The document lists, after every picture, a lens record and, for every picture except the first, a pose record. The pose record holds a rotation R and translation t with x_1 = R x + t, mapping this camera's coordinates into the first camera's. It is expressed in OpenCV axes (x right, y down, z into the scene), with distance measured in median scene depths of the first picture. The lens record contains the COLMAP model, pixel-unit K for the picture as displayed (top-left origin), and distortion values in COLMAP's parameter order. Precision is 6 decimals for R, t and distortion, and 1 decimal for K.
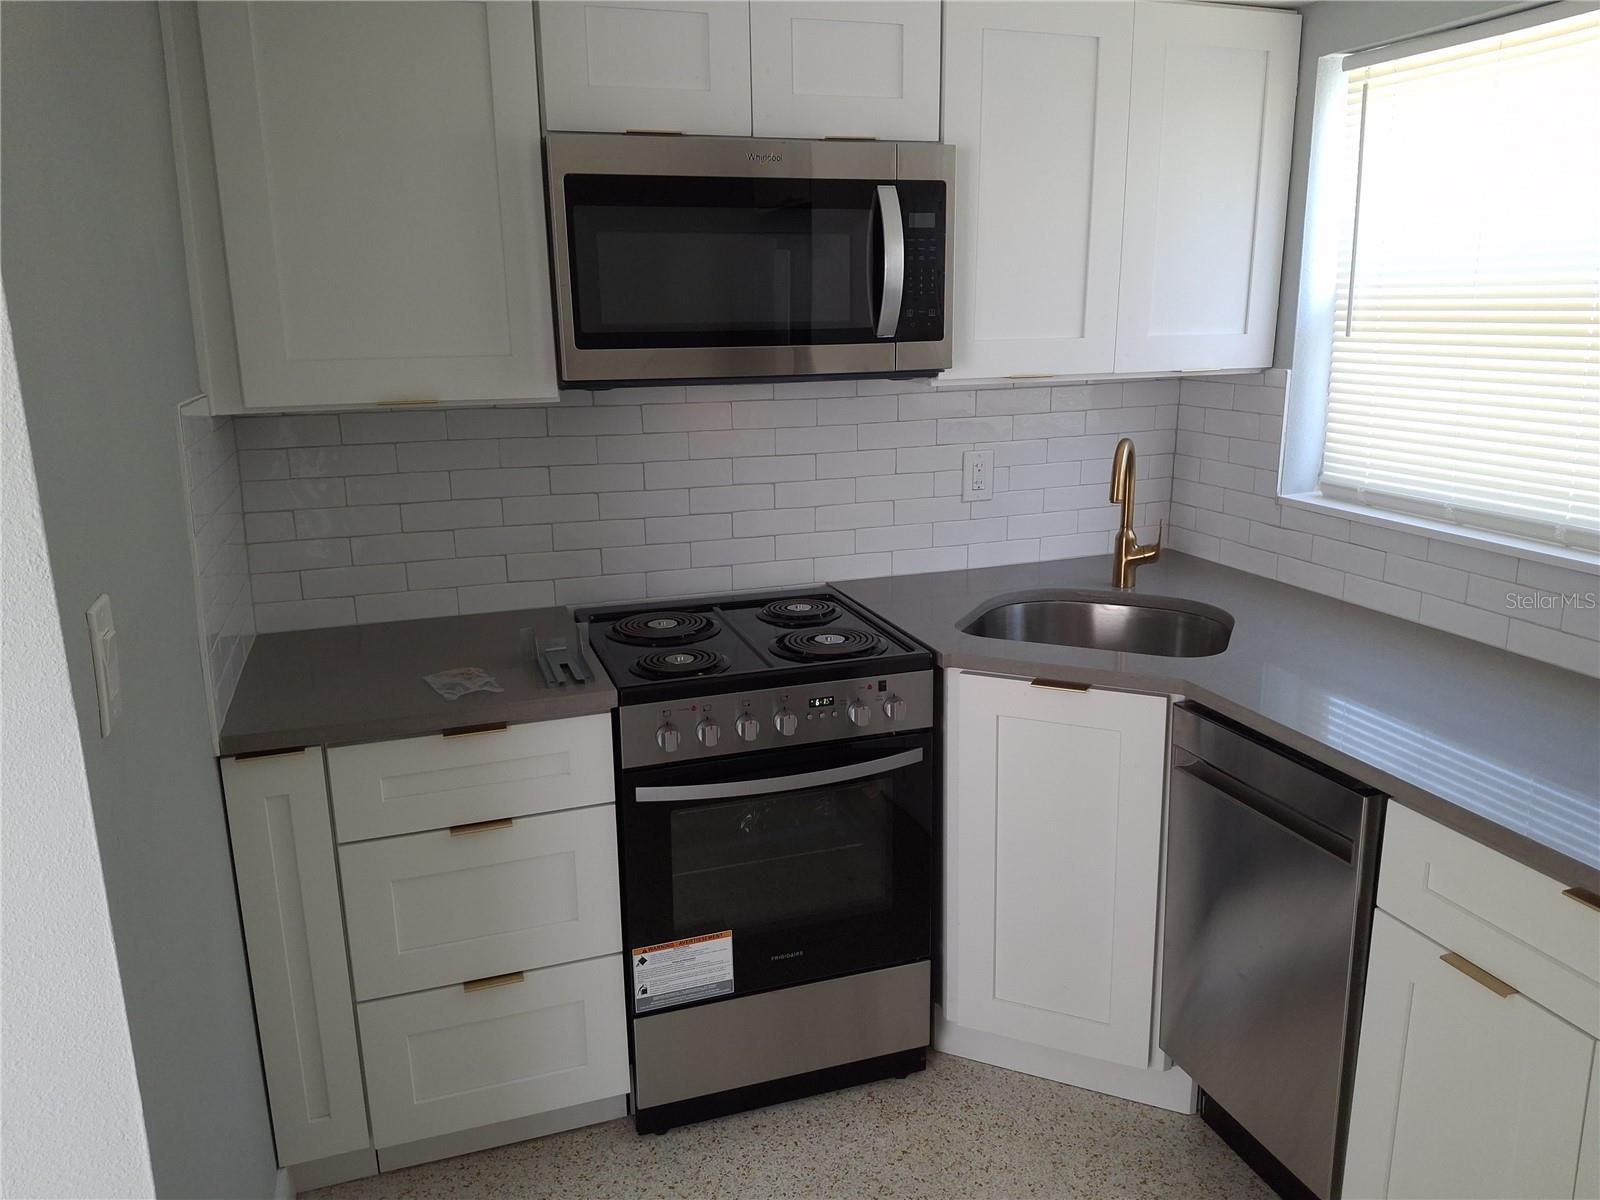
lens RADIAL K [[1164.9, 0, 790.9], [0, 1164.9, 591.2], [0, 0, 1]] dist [0.063769, -0.117356]
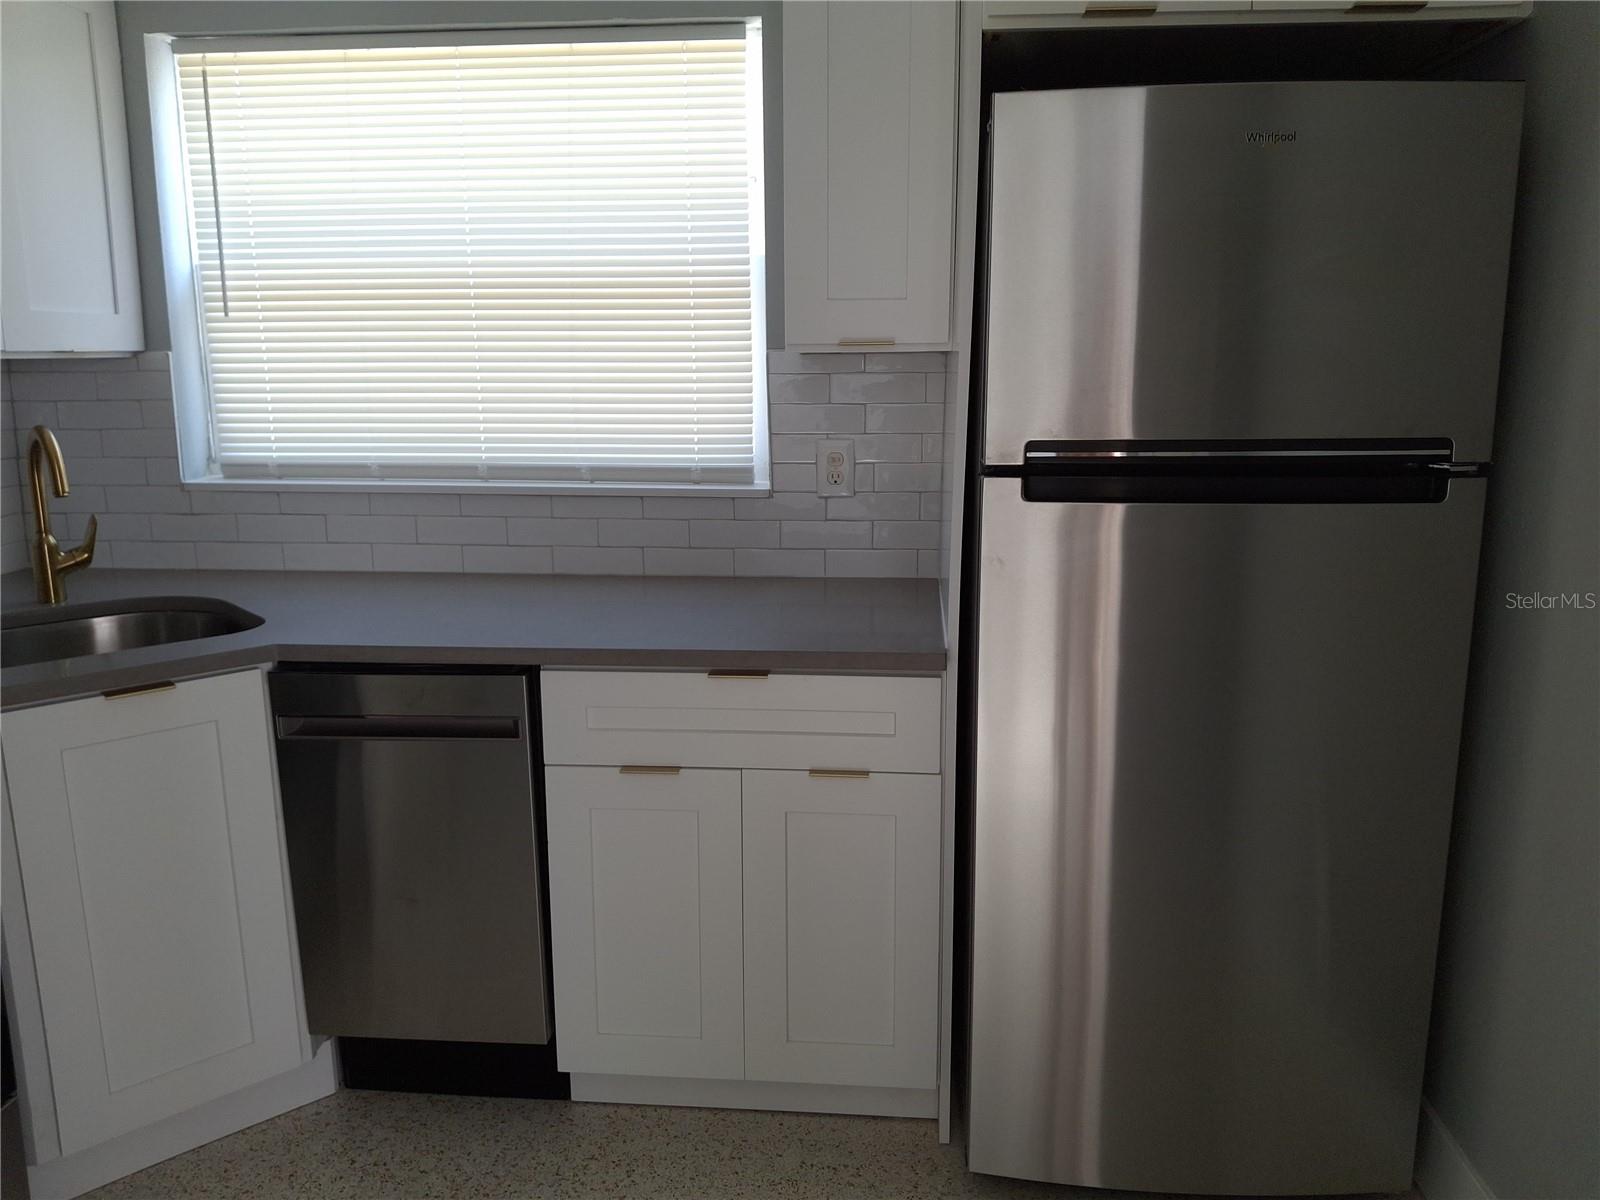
lens RADIAL K [[1206.0, 0, 800.0], [0, 1206.0, 600.0], [0, 0, 1]] dist [0.075164, -0.139251]
pose [[0.409273, -0.170128, 0.896411, -0.345491], [0.211755, 0.973348, 0.088049, 0.038328], [-0.887499, 0.153783, 0.434391, 0.152801]]
